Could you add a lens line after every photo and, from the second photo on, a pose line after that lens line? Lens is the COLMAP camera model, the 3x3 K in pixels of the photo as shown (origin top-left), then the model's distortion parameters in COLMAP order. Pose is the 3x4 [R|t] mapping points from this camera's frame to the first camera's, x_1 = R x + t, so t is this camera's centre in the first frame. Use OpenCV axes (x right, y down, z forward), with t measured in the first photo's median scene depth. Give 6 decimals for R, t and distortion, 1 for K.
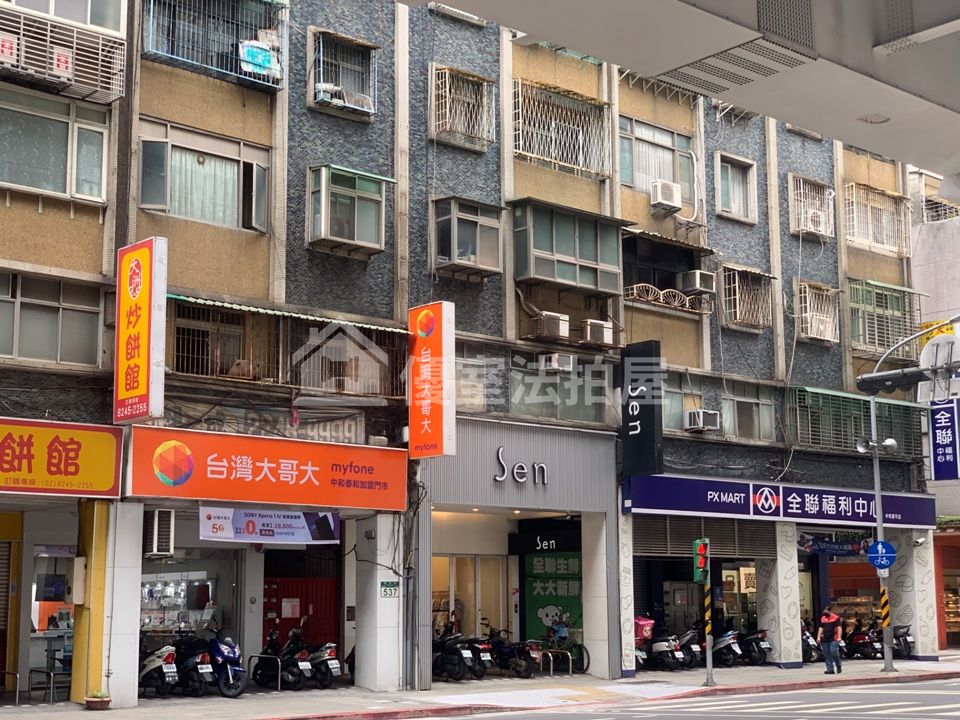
lens RADIAL K [[1485.7, 0, 479.6], [0, 1485.7, 353.2], [0, 0, 1]] dist [-0.014000, 0.000000]
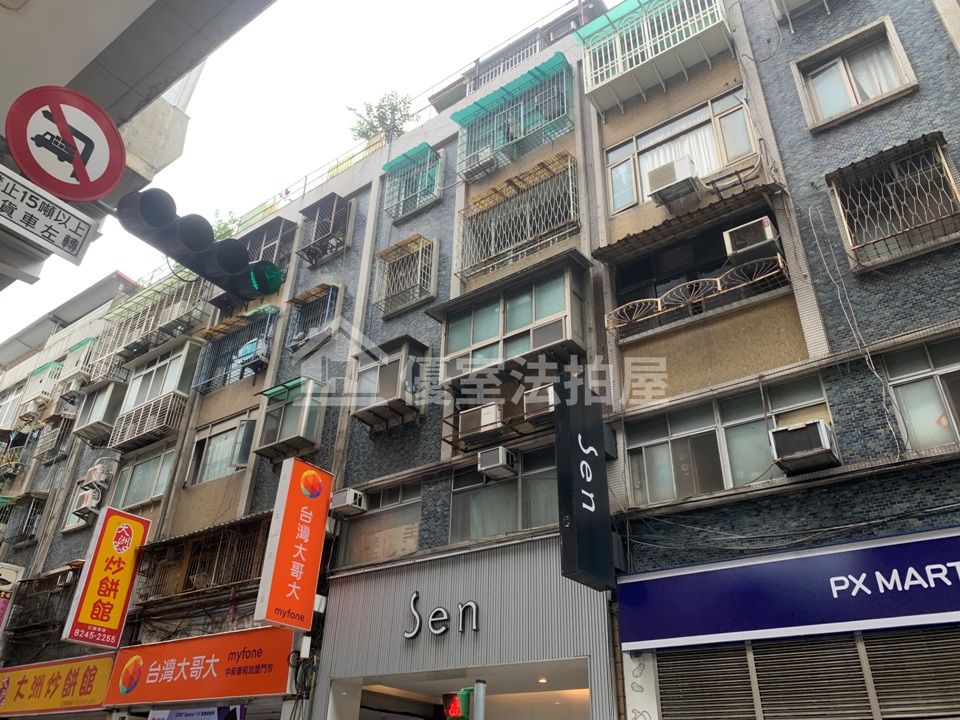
lens RADIAL K [[741.0, 0, 467.4], [0, 741.0, 354.7], [0, 0, 1]] dist [0.034226, -0.046245]
pose [[0.189997, -0.503724, -0.842712, 0.441167], [0.127986, 0.863730, -0.487432, 0.157793], [0.973407, -0.015244, 0.228576, 0.975054]]
